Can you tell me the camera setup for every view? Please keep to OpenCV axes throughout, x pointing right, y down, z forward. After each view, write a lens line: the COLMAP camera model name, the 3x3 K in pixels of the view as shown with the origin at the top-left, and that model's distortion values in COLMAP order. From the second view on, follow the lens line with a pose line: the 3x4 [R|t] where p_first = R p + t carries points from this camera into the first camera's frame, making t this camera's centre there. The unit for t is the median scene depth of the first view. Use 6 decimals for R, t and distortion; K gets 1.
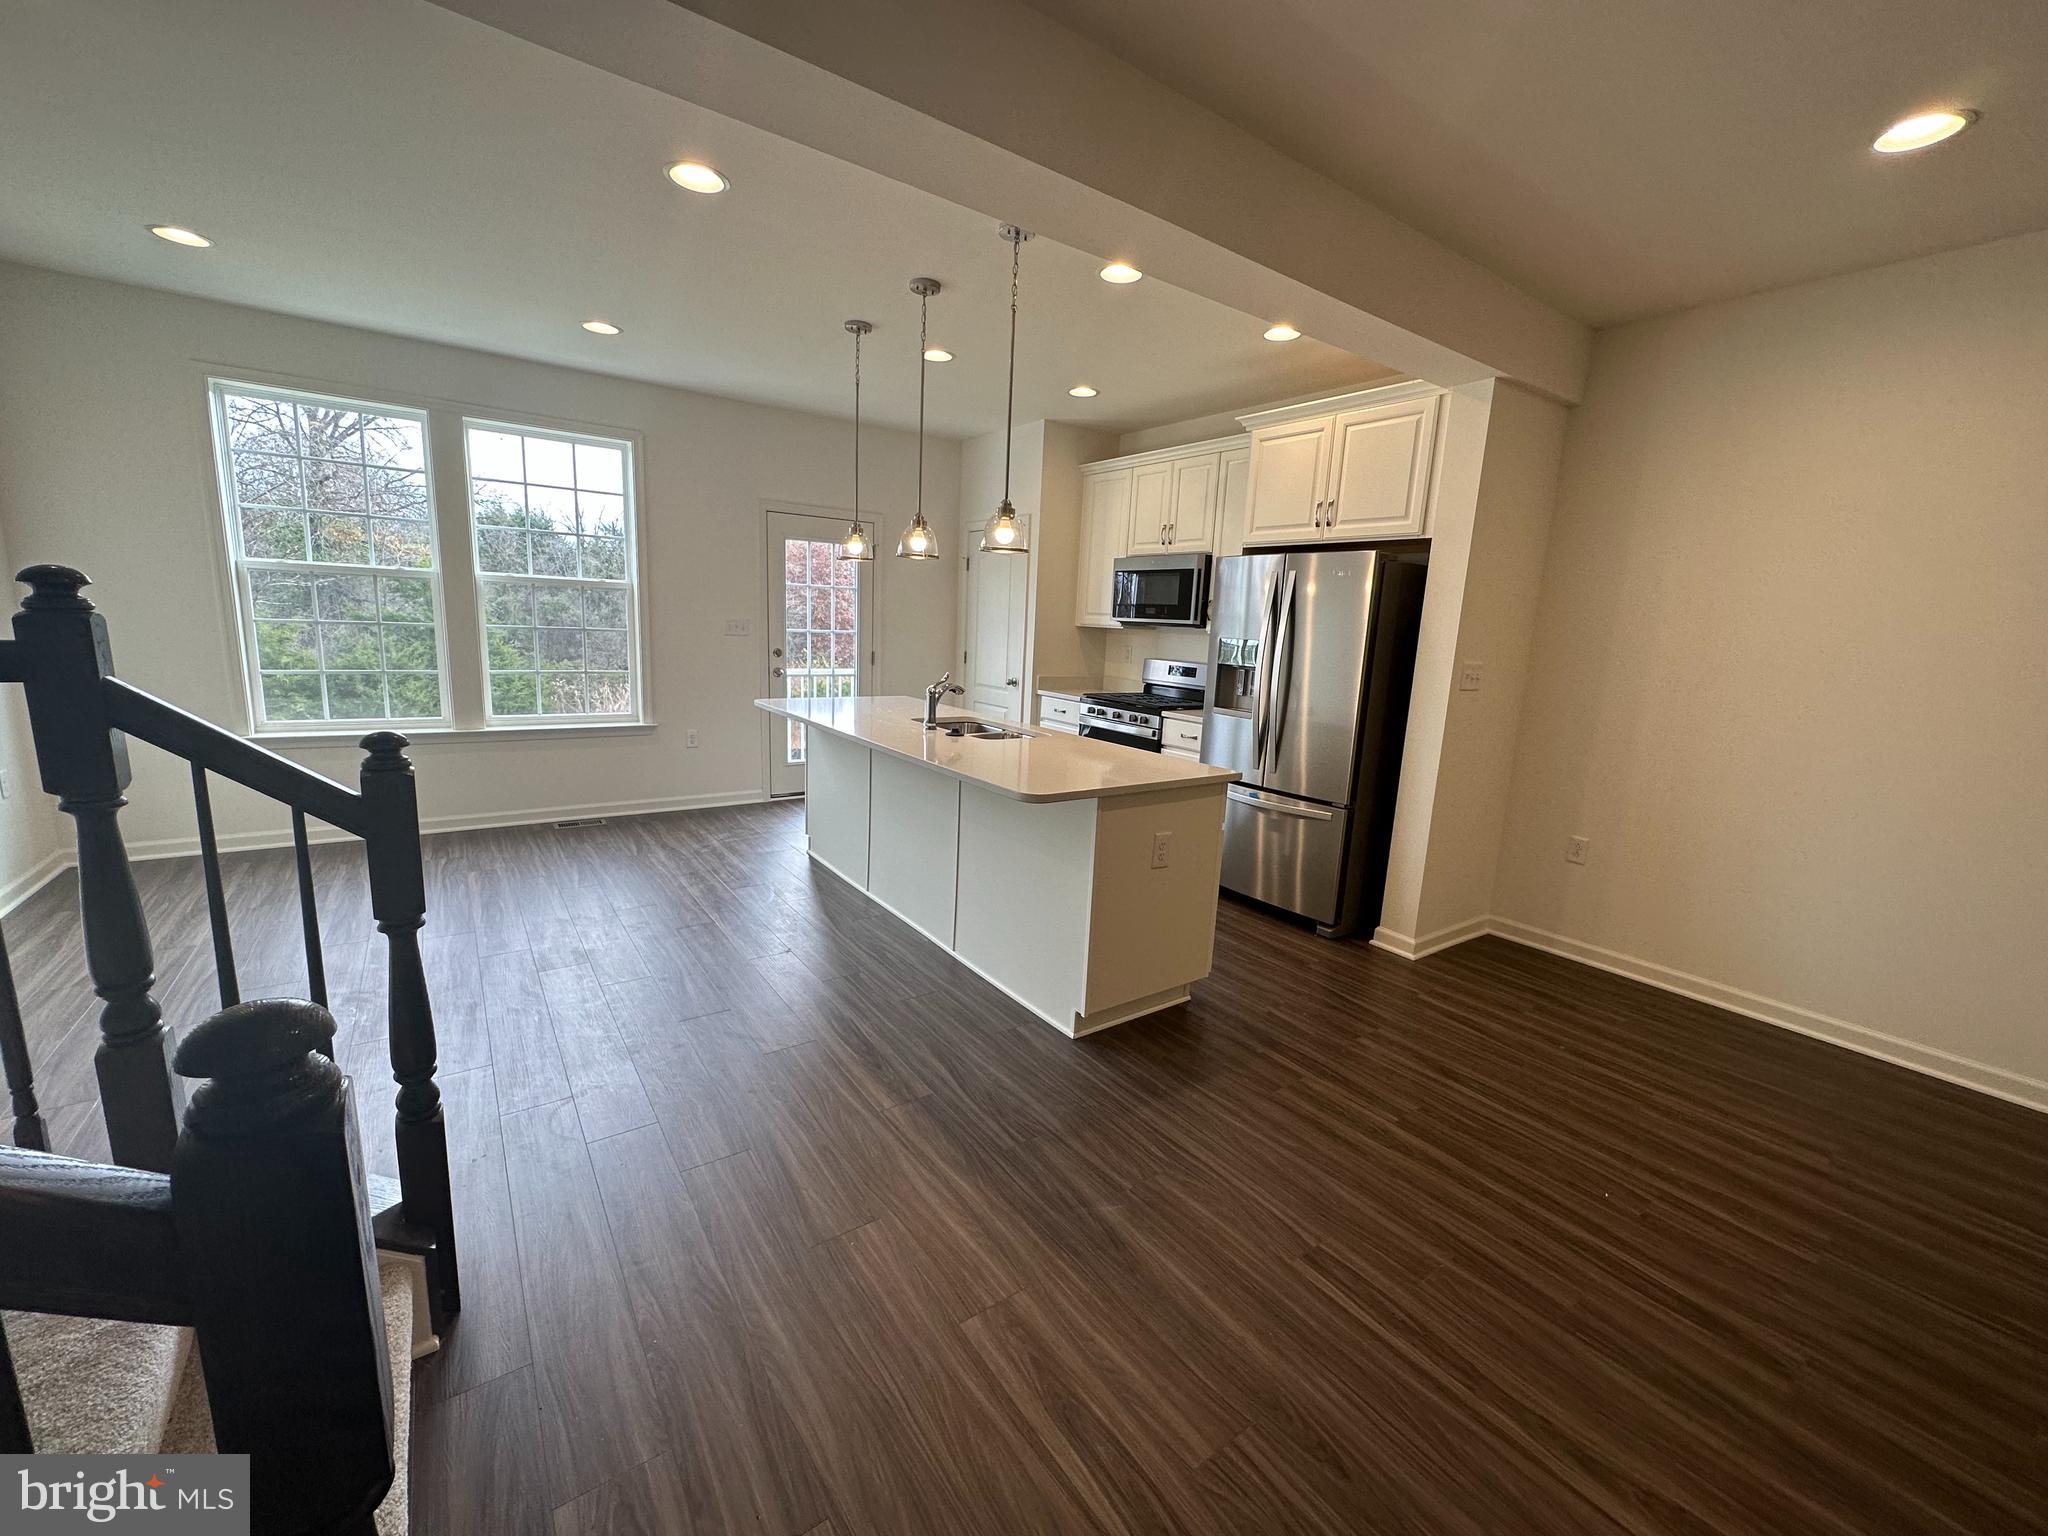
lens RADIAL K [[821.4, 0, 1018.4], [0, 821.4, 771.9], [0, 0, 1]] dist [0.001180, 0.000571]
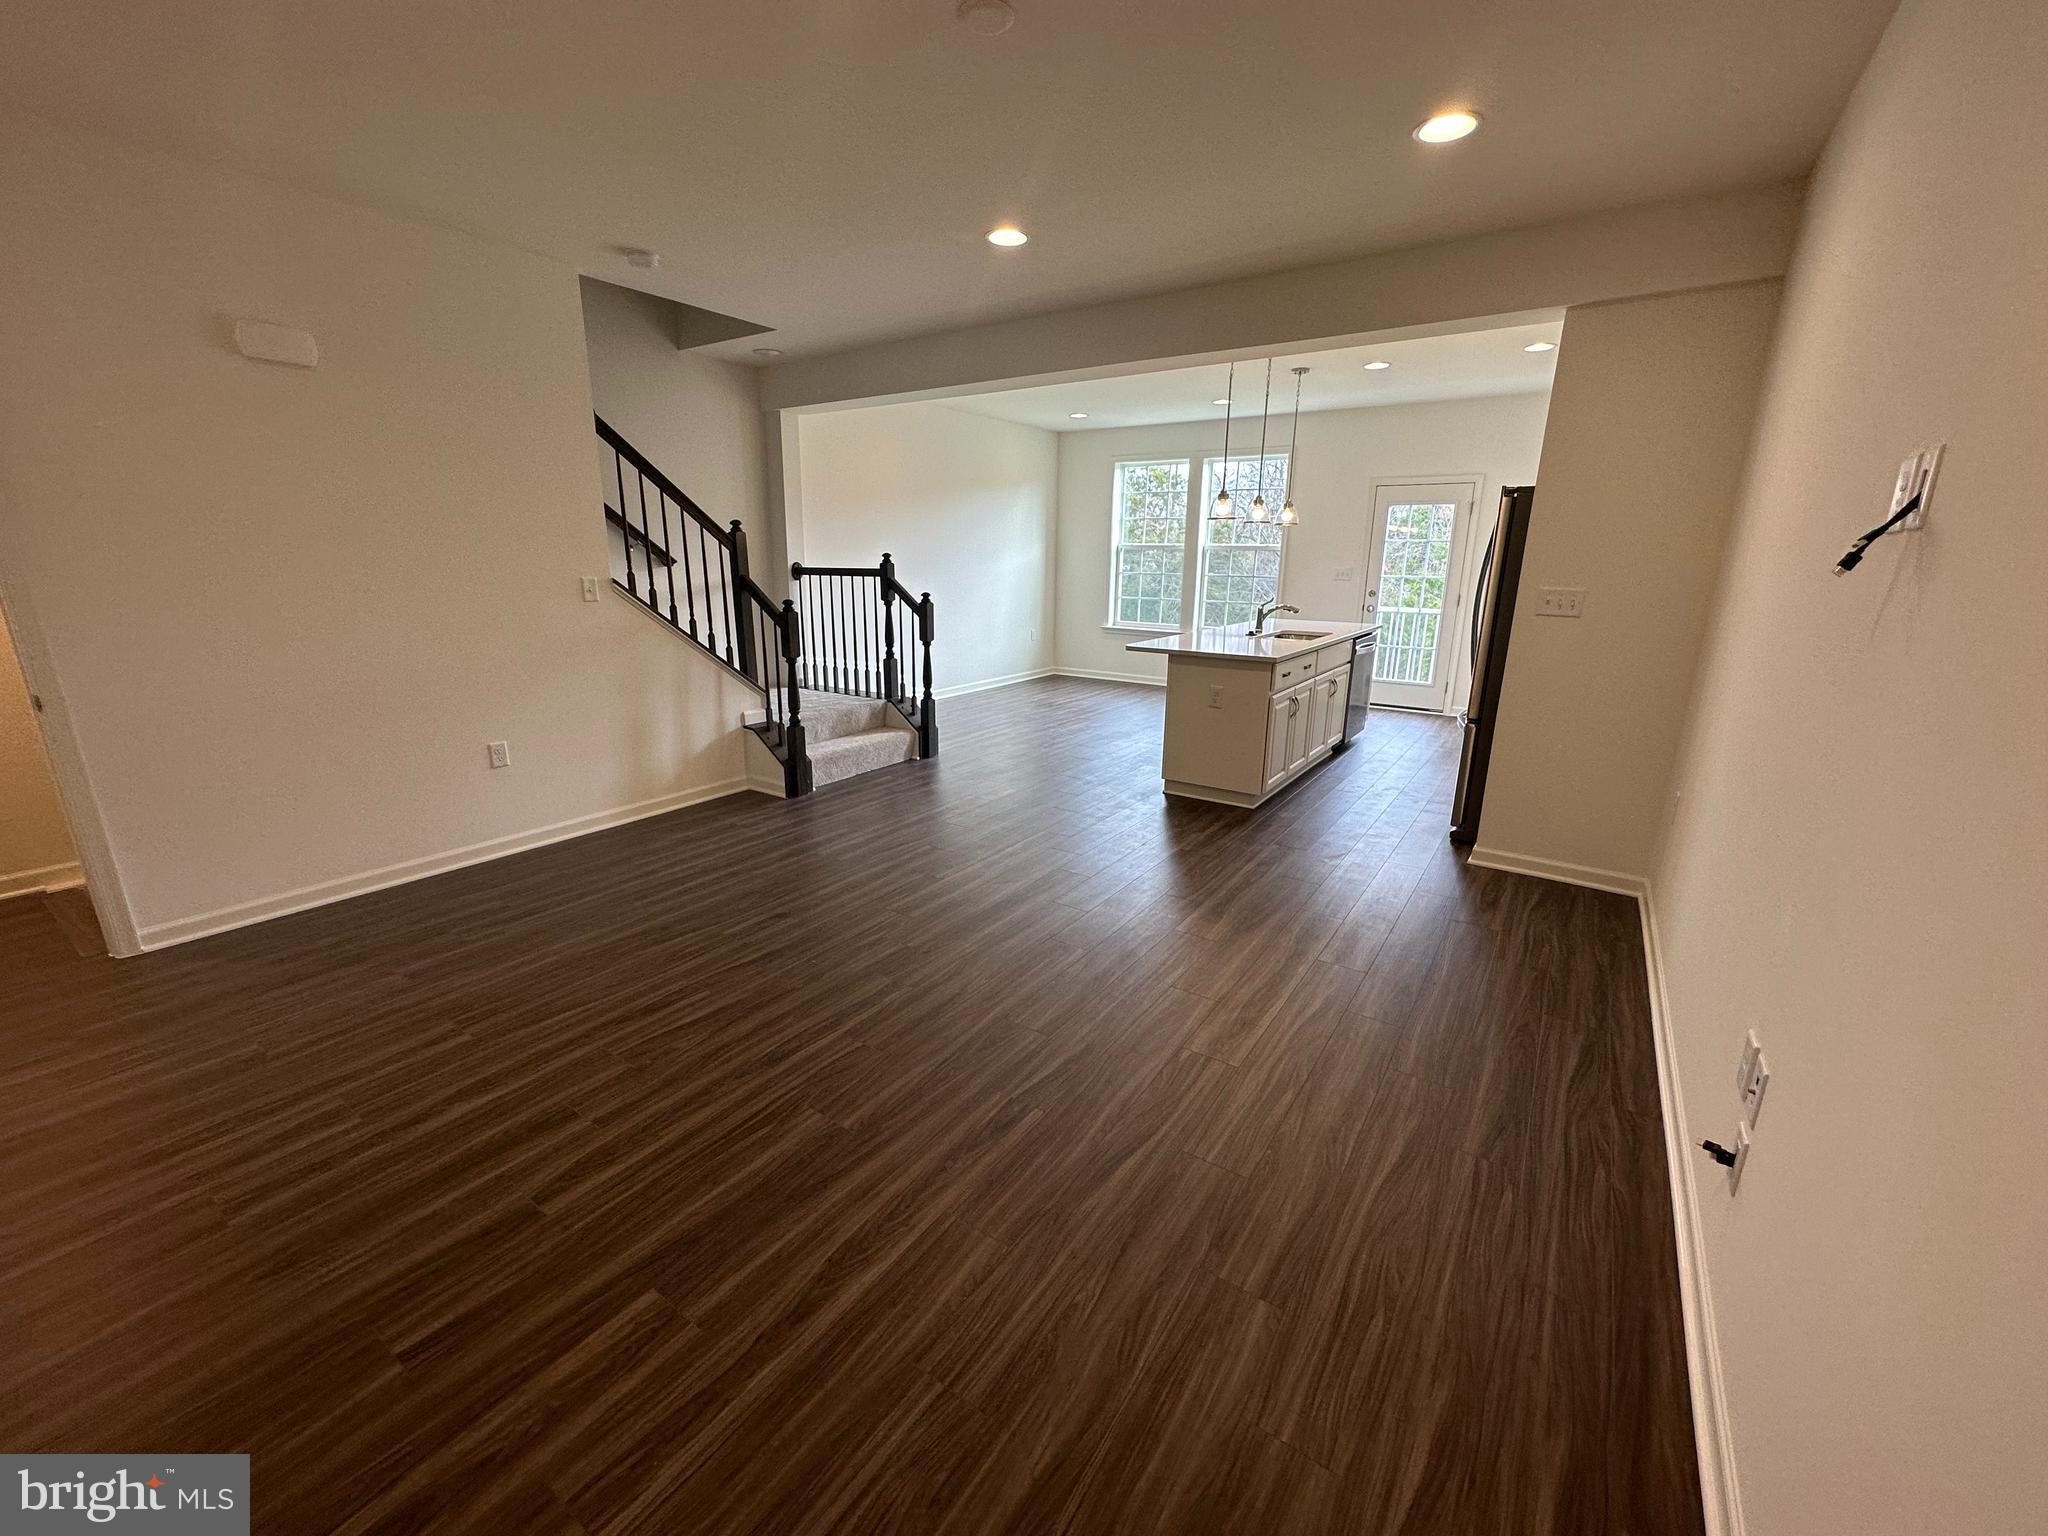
lens RADIAL K [[821.4, 0, 1024.8], [0, 821.4, 767.0], [0, 0, 1]] dist [0.001180, 0.000571]
pose [[0.355112, 0.199307, -0.913330, 0.976509], [-0.168047, 0.974702, 0.147361, 0.032206], [0.919596, 0.101153, 0.379621, 0.016603]]
